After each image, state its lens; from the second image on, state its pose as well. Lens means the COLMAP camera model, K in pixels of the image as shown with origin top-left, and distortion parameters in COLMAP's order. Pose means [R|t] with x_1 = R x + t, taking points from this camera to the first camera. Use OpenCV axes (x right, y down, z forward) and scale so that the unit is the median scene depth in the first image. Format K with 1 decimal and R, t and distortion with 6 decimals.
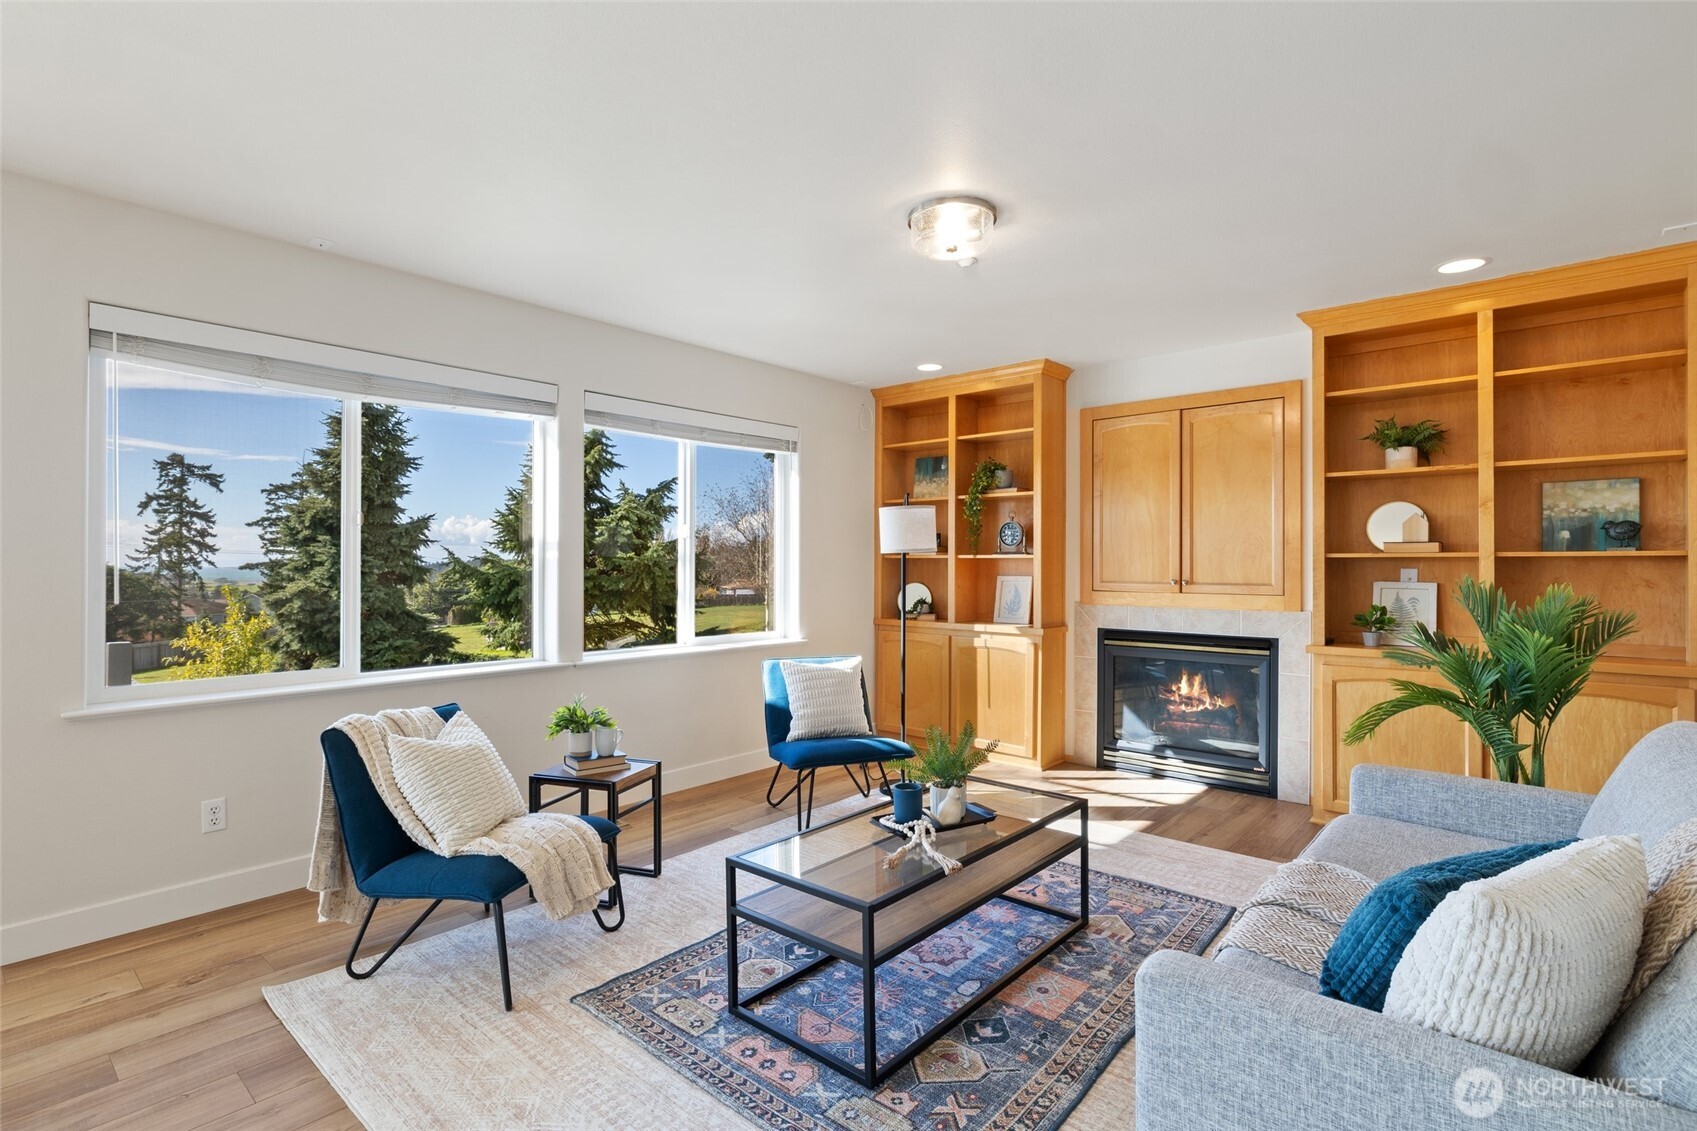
lens RADIAL K [[790.5, 0, 864.4], [0, 790.5, 562.3], [0, 0, 1]] dist [-0.011548, 0.003067]
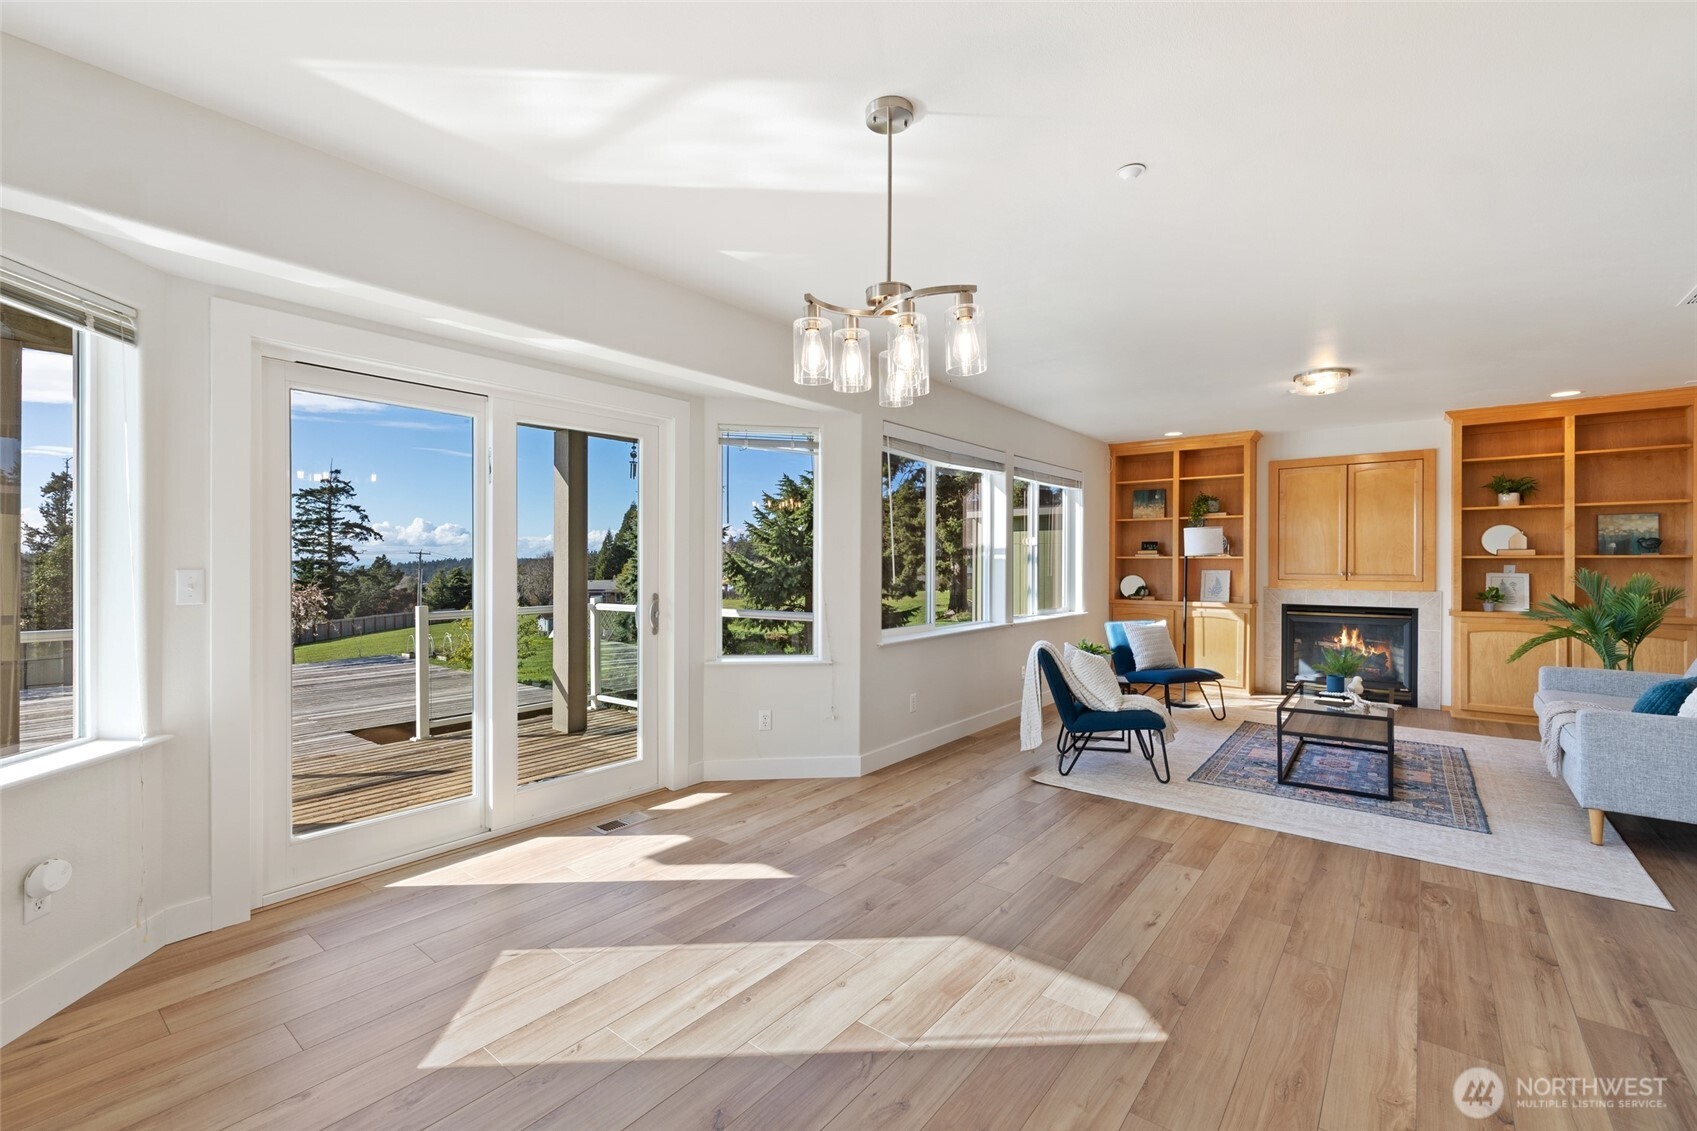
lens RADIAL K [[716.2, 0, 841.2], [0, 716.2, 567.1], [0, 0, 1]] dist [-0.000138, -0.000593]
pose [[0.999273, -0.000701, 0.038119, -0.664924], [0.000350, 0.999957, 0.009217, -0.001830], [-0.038124, -0.009197, 0.999231, -0.392934]]
